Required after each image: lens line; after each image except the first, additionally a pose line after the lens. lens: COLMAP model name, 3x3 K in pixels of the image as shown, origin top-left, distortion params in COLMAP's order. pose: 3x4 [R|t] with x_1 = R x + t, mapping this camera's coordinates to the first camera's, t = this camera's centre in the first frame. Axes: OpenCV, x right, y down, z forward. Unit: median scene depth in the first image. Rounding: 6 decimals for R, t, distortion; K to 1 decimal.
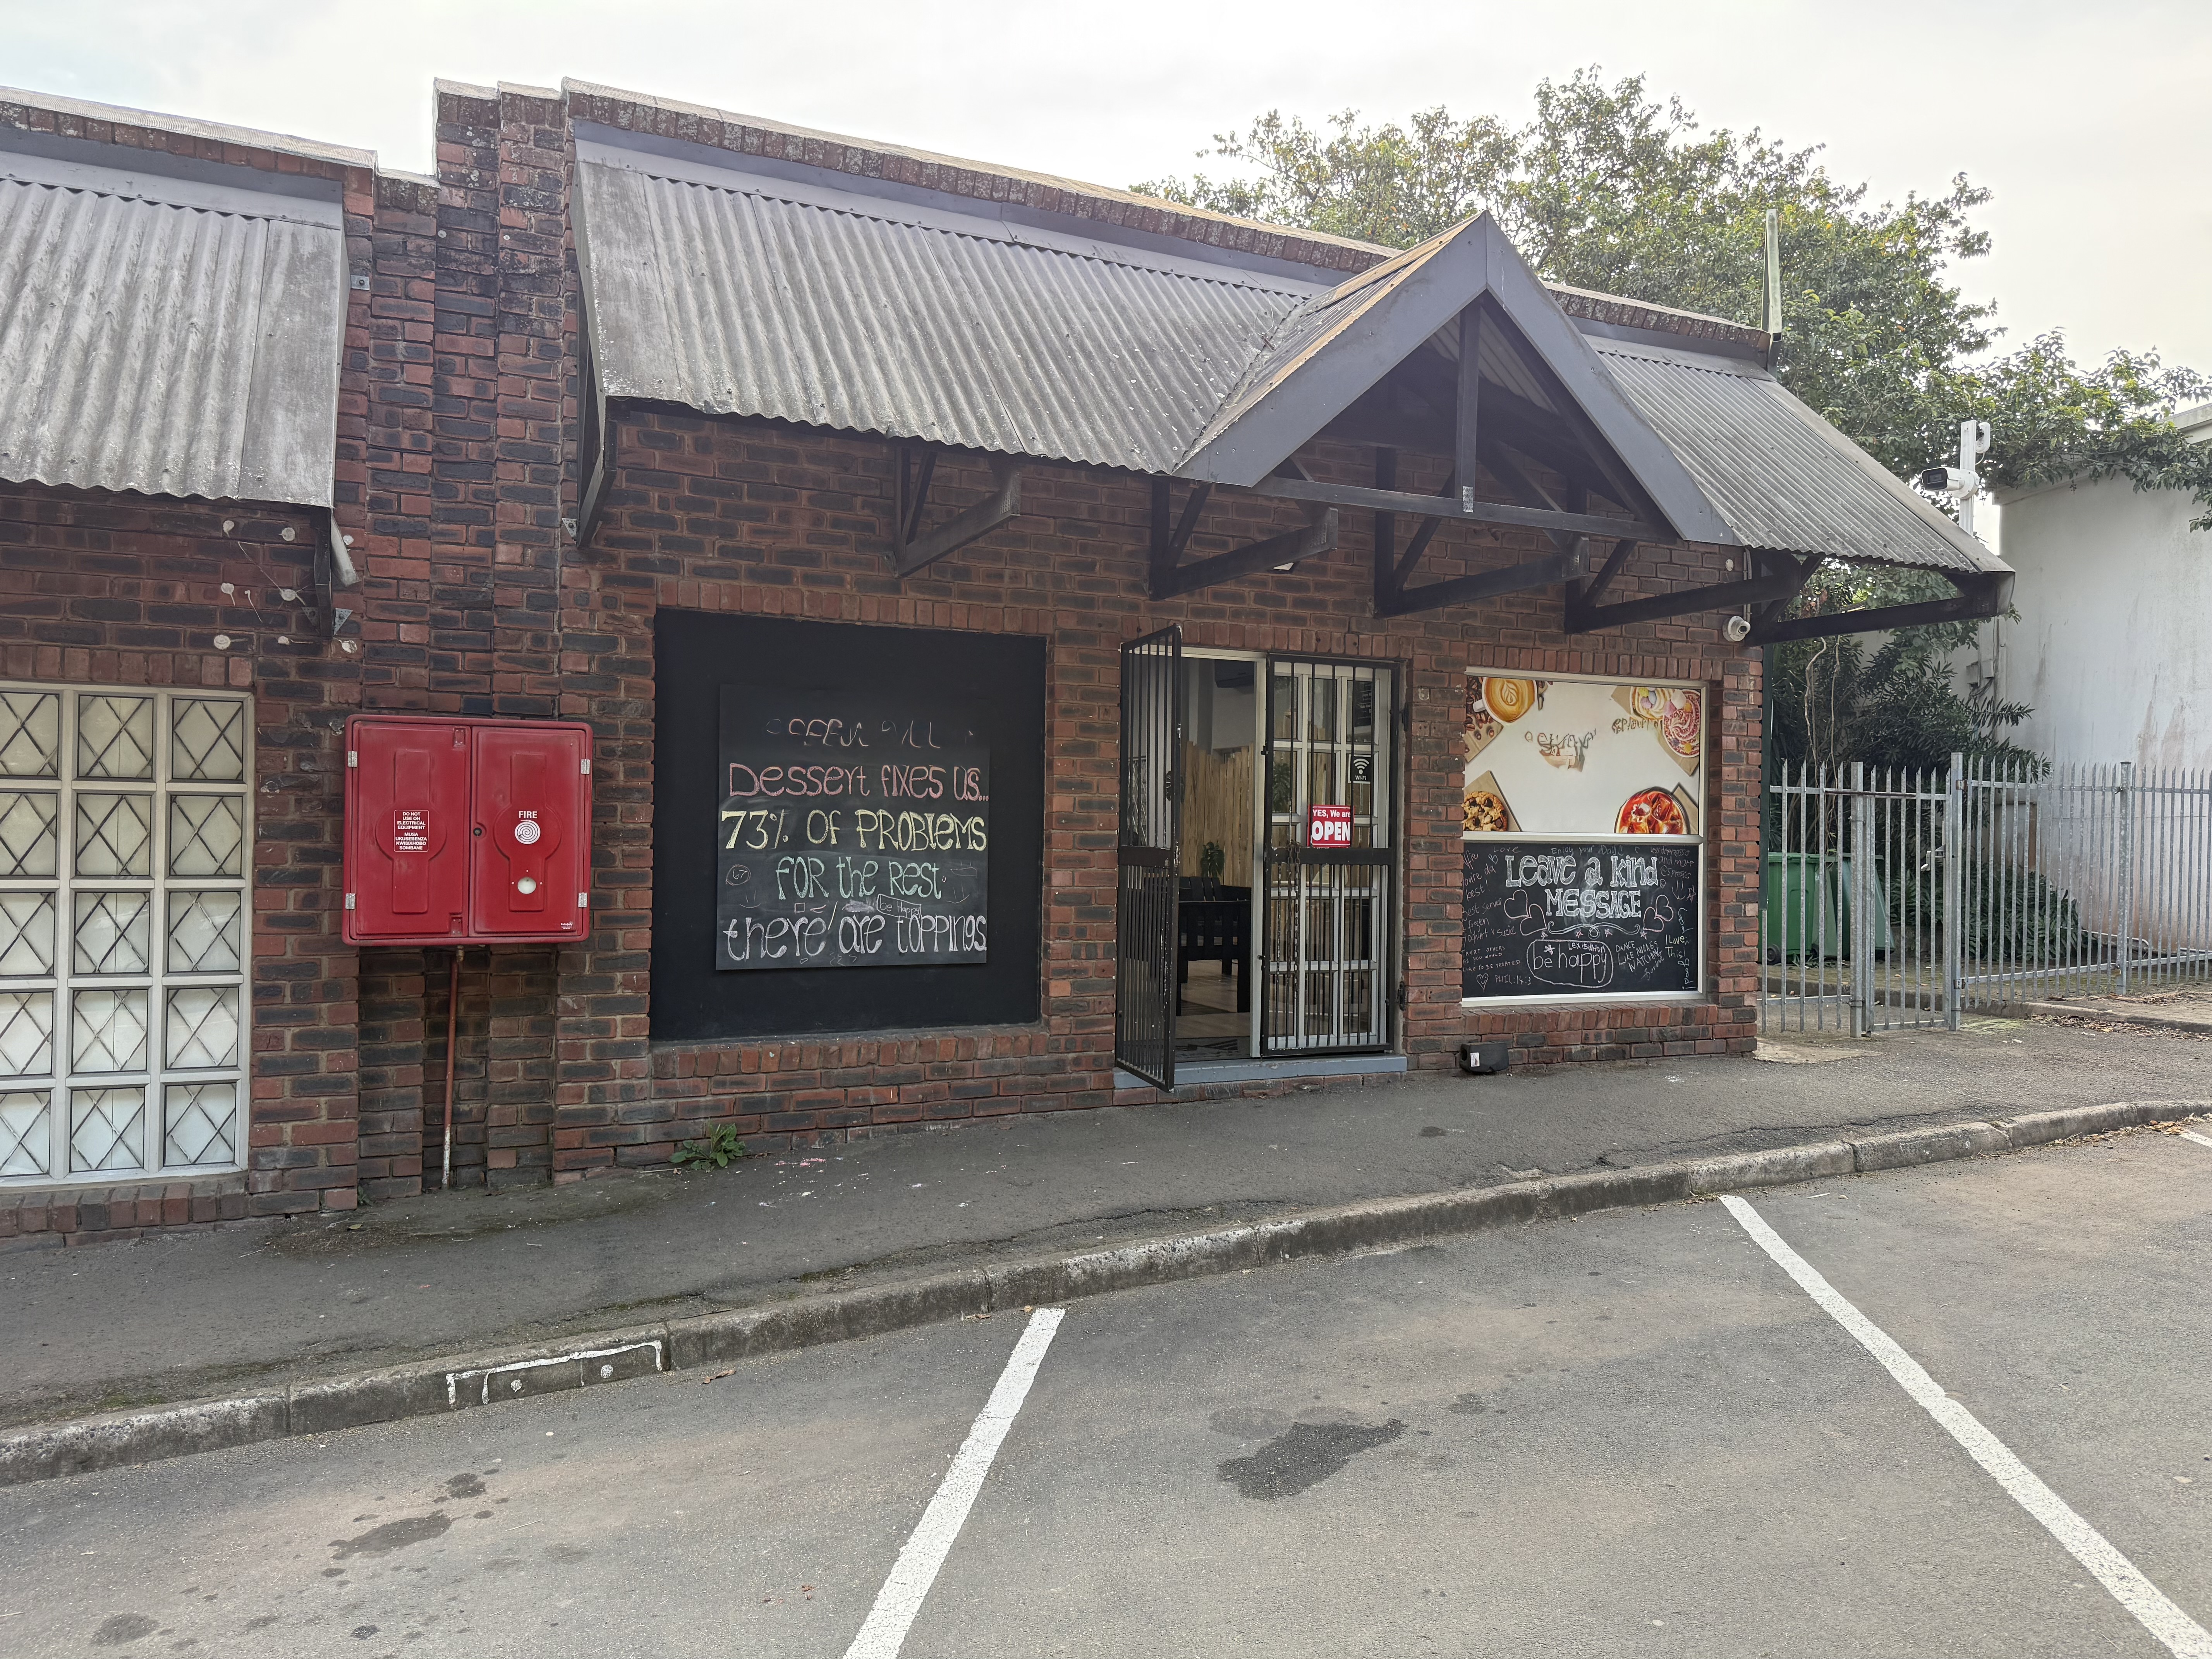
lens RADIAL K [[1561.1, 0, 1113.2], [0, 1561.1, 832.8], [0, 0, 1]] dist [0.039508, -0.057521]
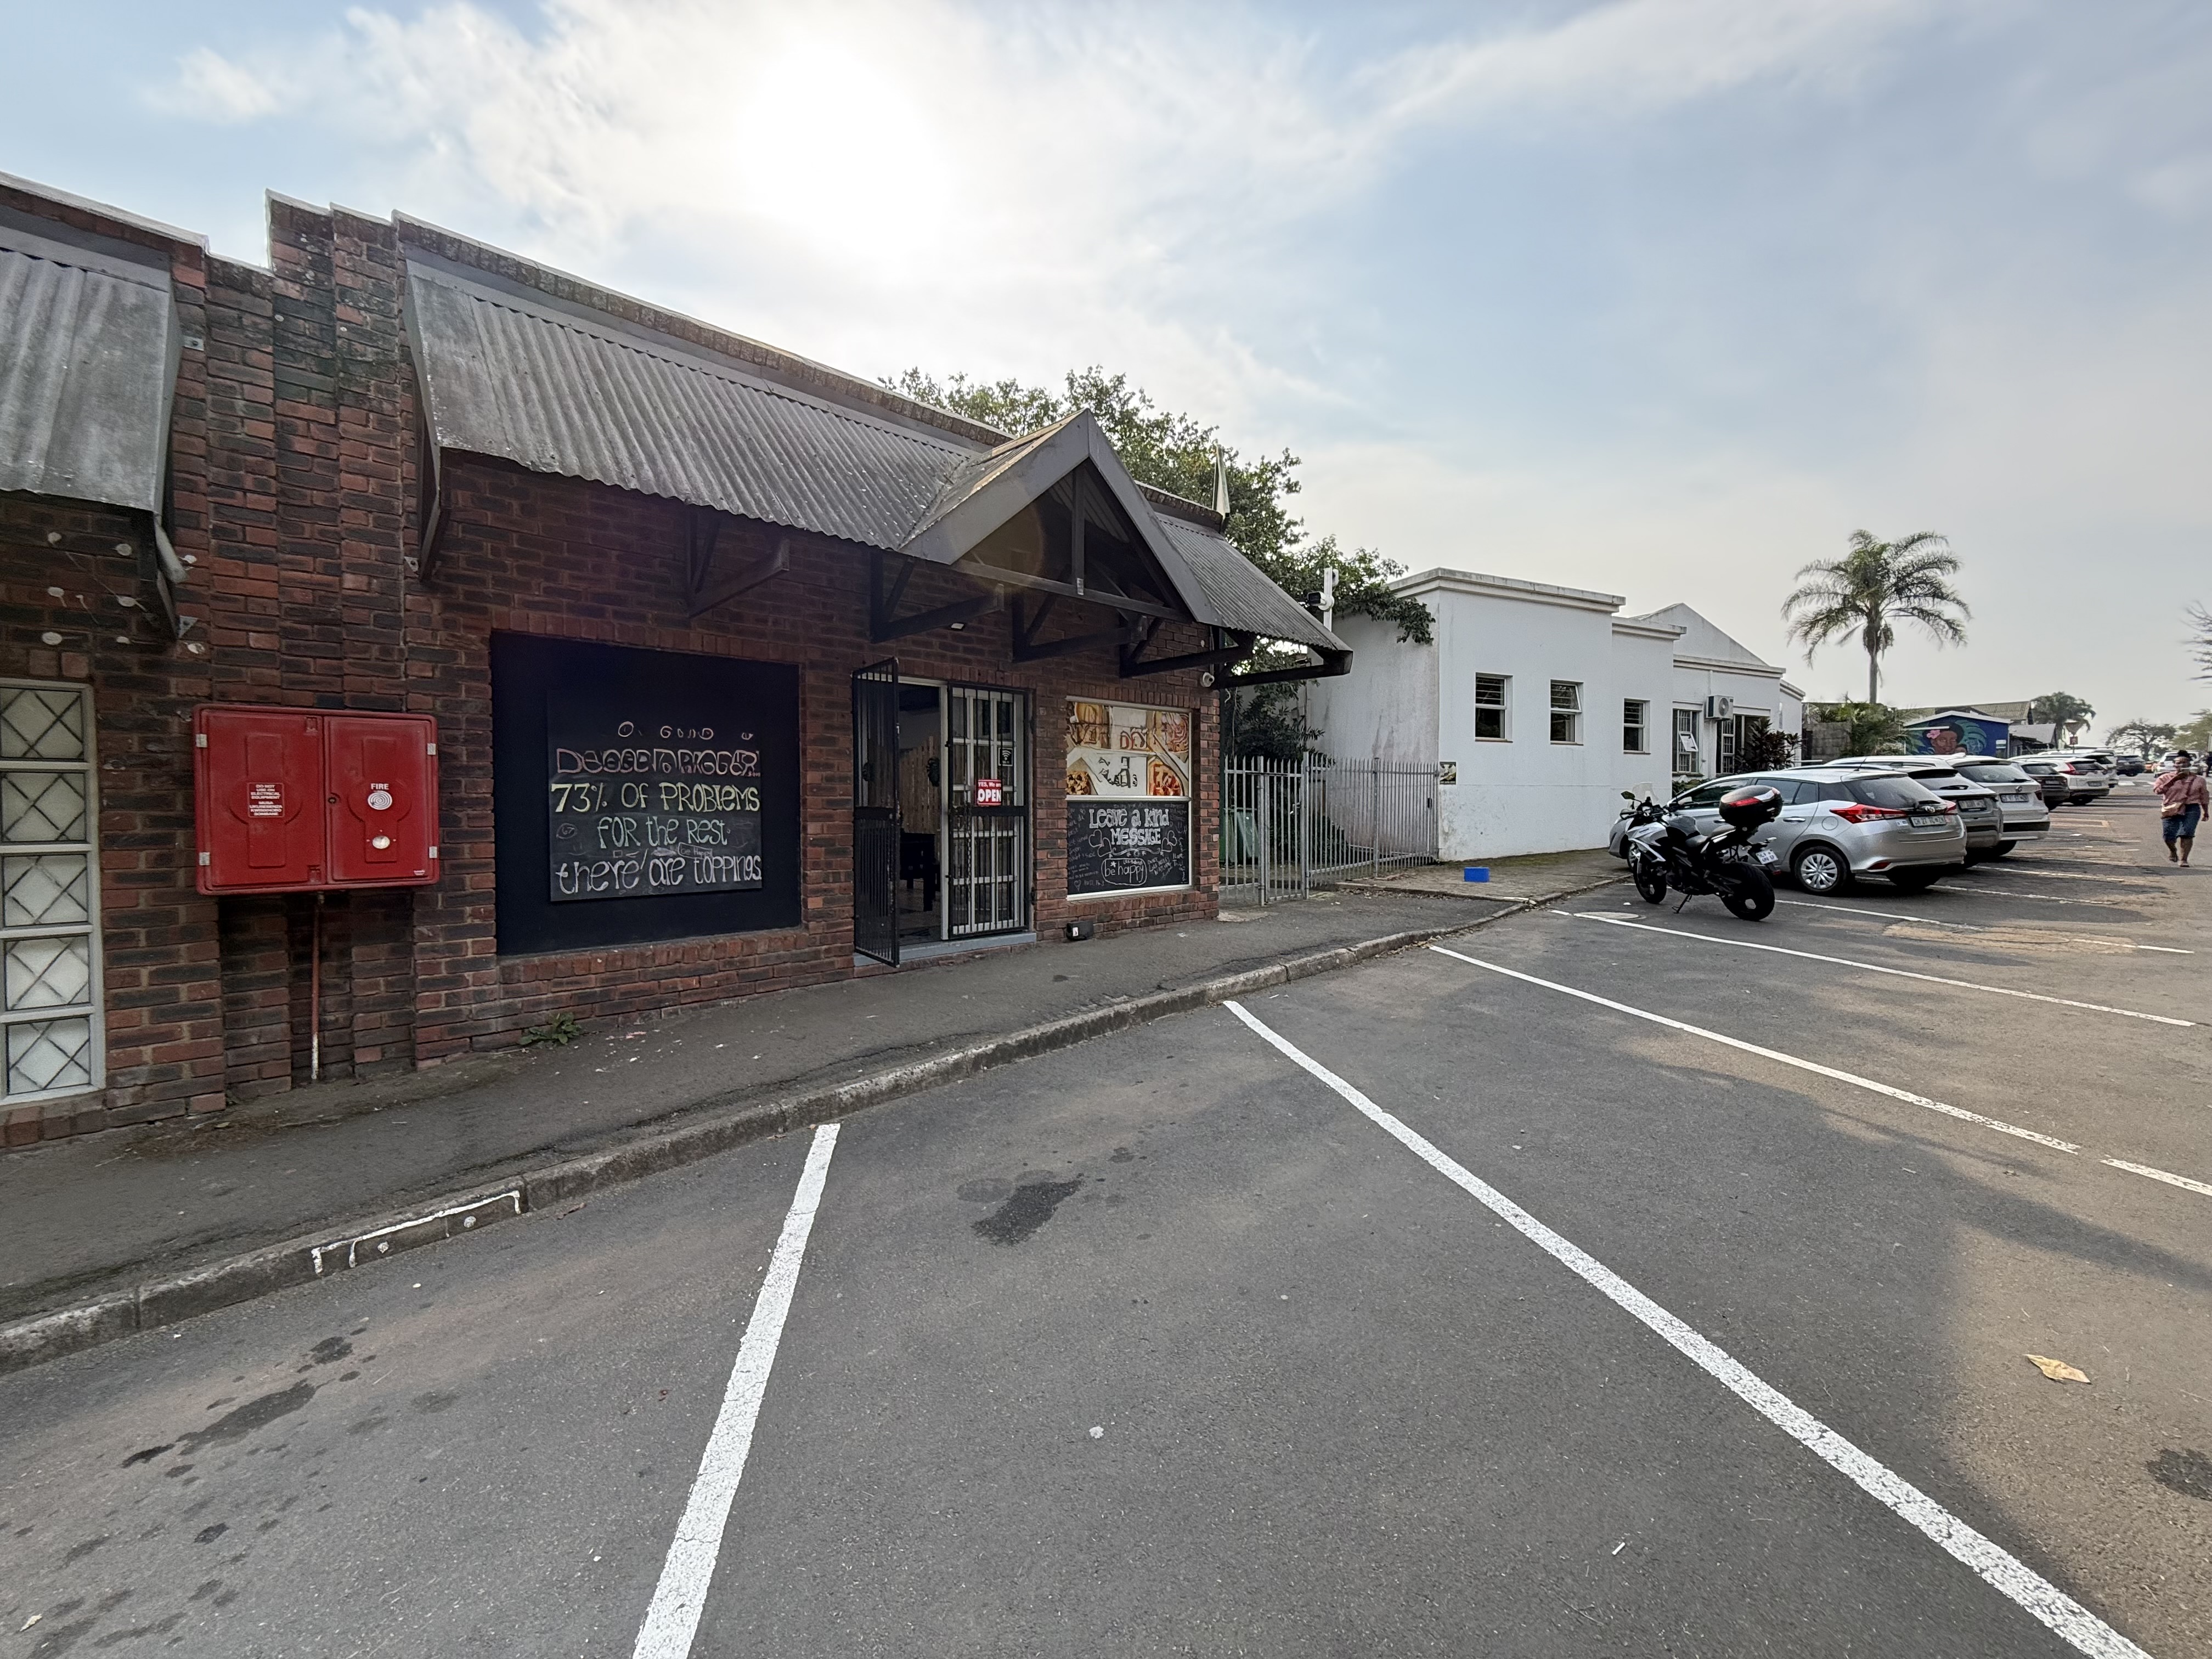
lens RADIAL K [[882.5, 0, 1113.7], [0, 882.5, 828.7], [0, 0, 1]] dist [-0.000613, 0.000743]
pose [[0.946858, -0.023343, 0.320805, -0.035704], [0.013978, 0.999407, 0.031466, 0.007611], [-0.321349, -0.025310, 0.946622, 0.116012]]
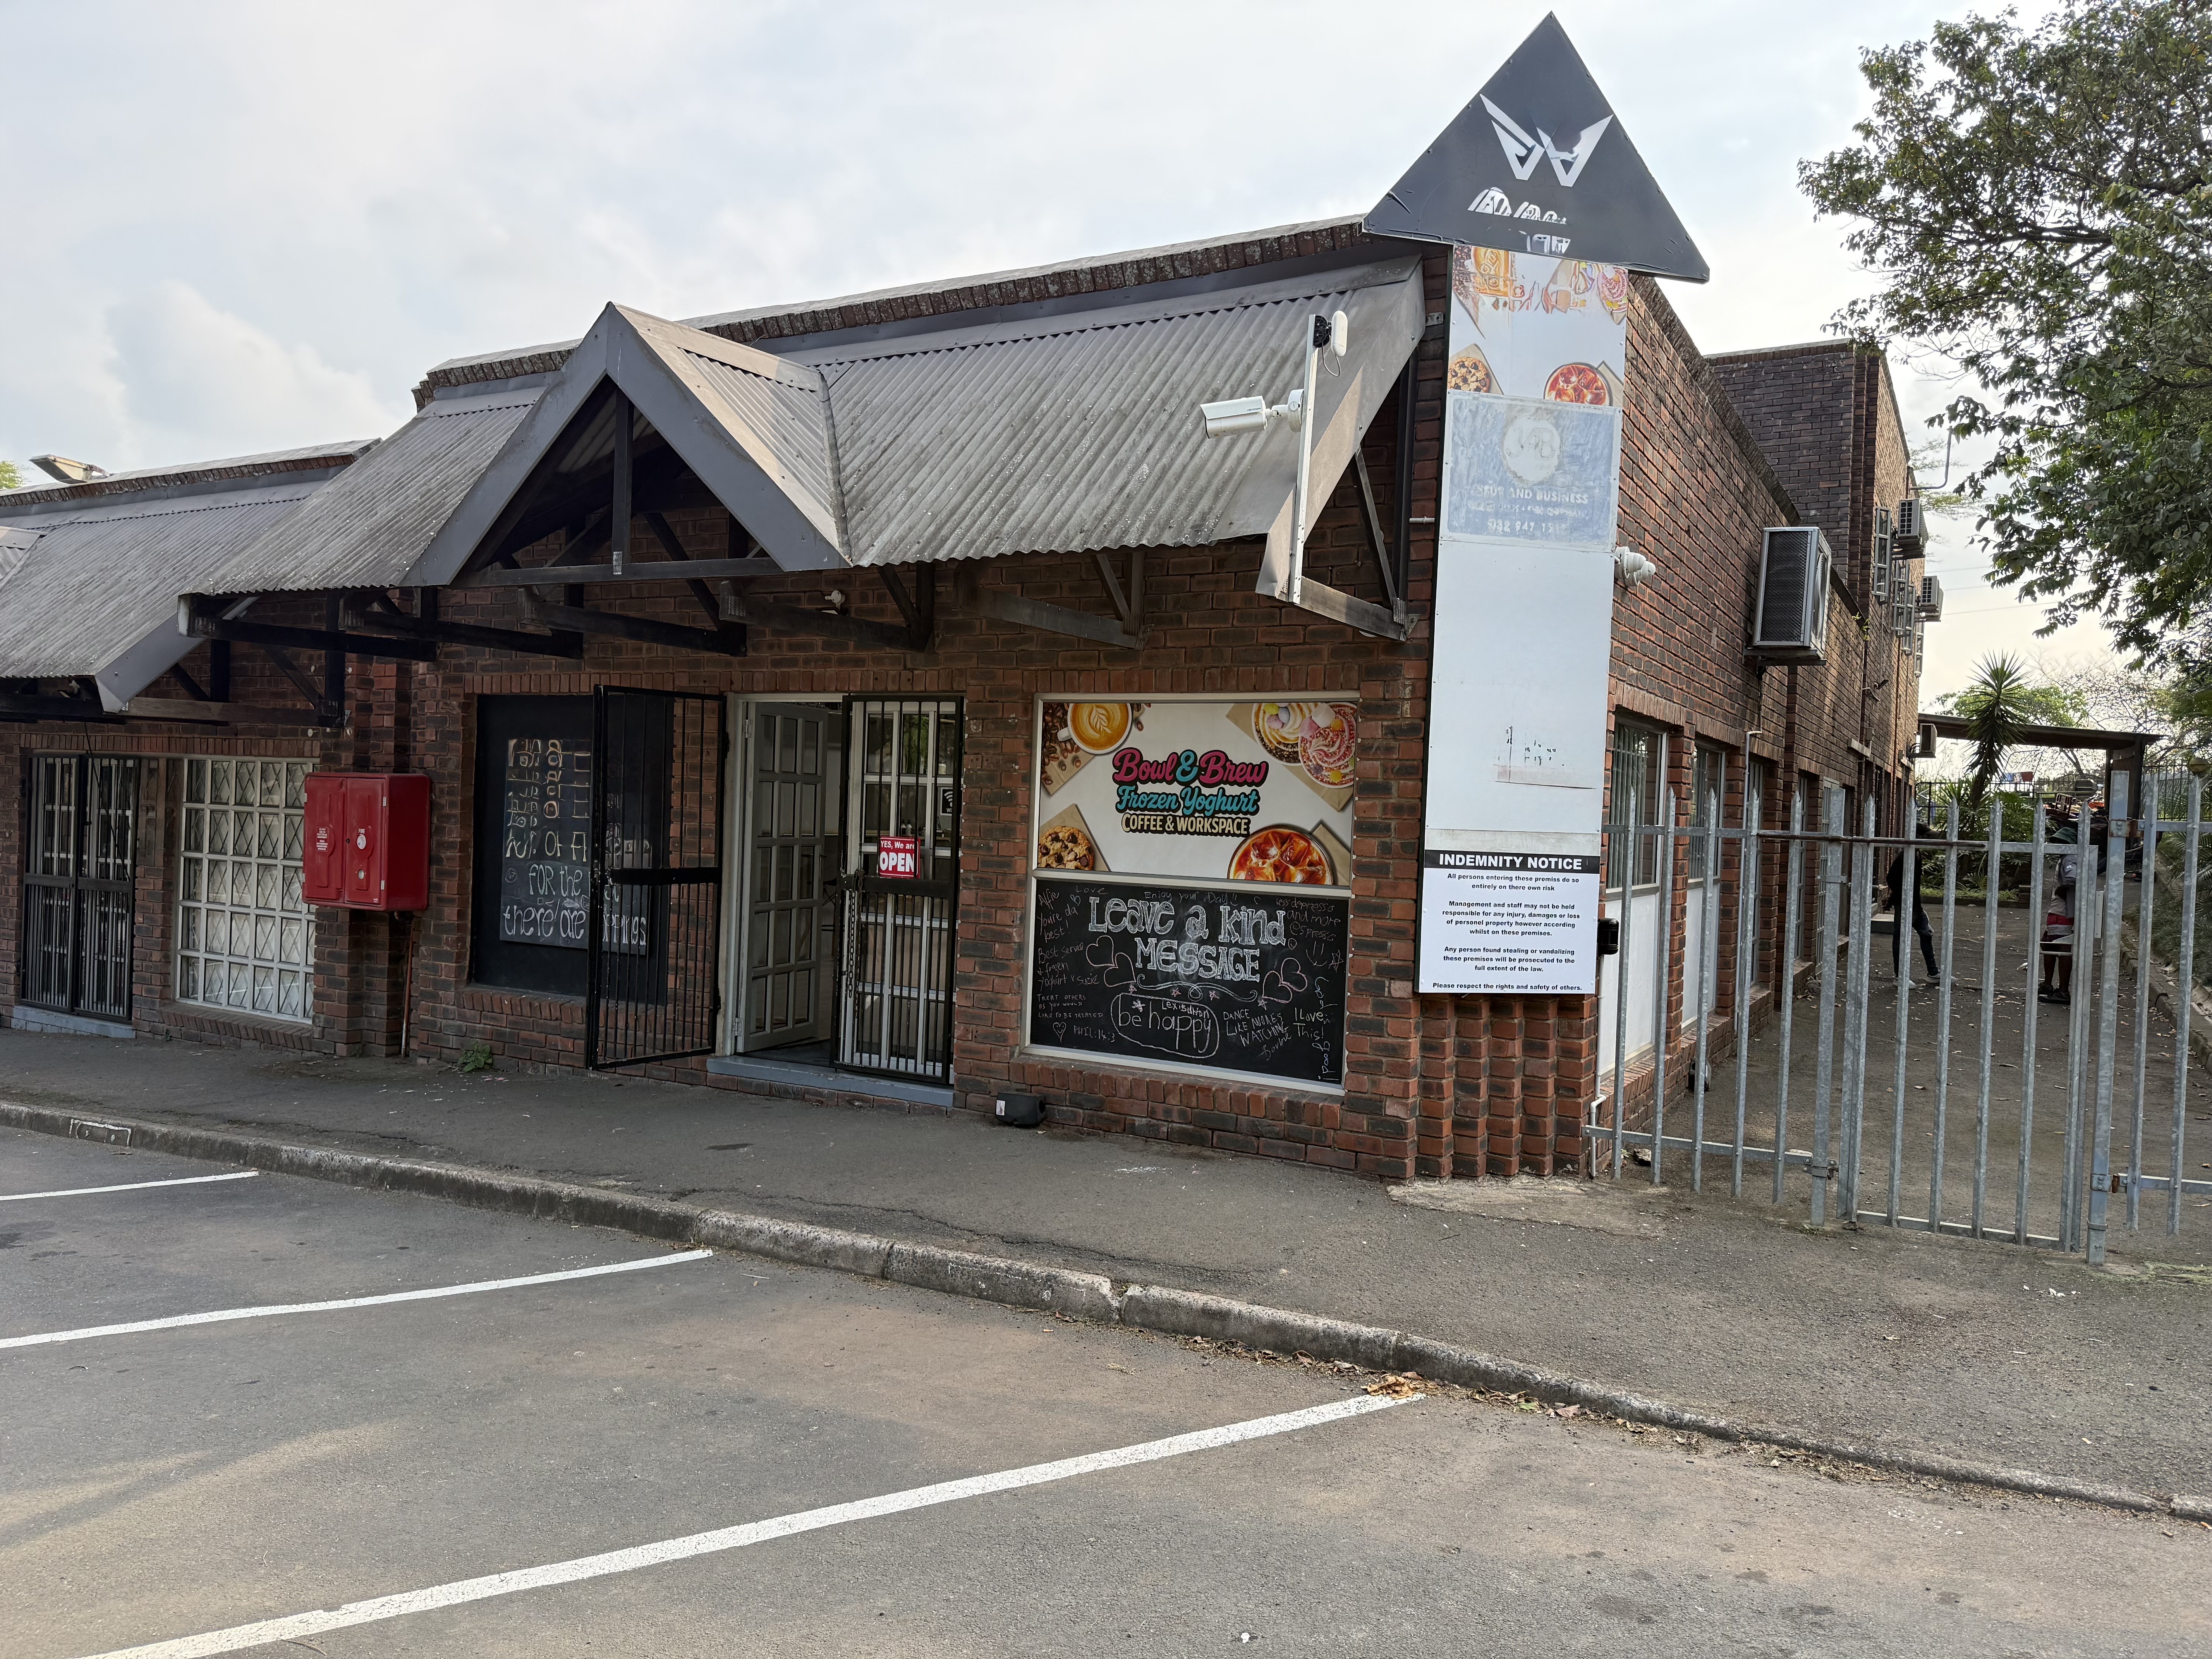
lens RADIAL K [[1553.4, 0, 1157.2], [0, 1553.4, 833.6], [0, 0, 1]] dist [0.001449, -0.025511]
pose [[0.599498, 0.023587, -0.800029, 1.268554], [-0.024819, 0.999633, 0.010874, -0.042073], [0.799991, 0.013337, 0.599863, 0.617226]]
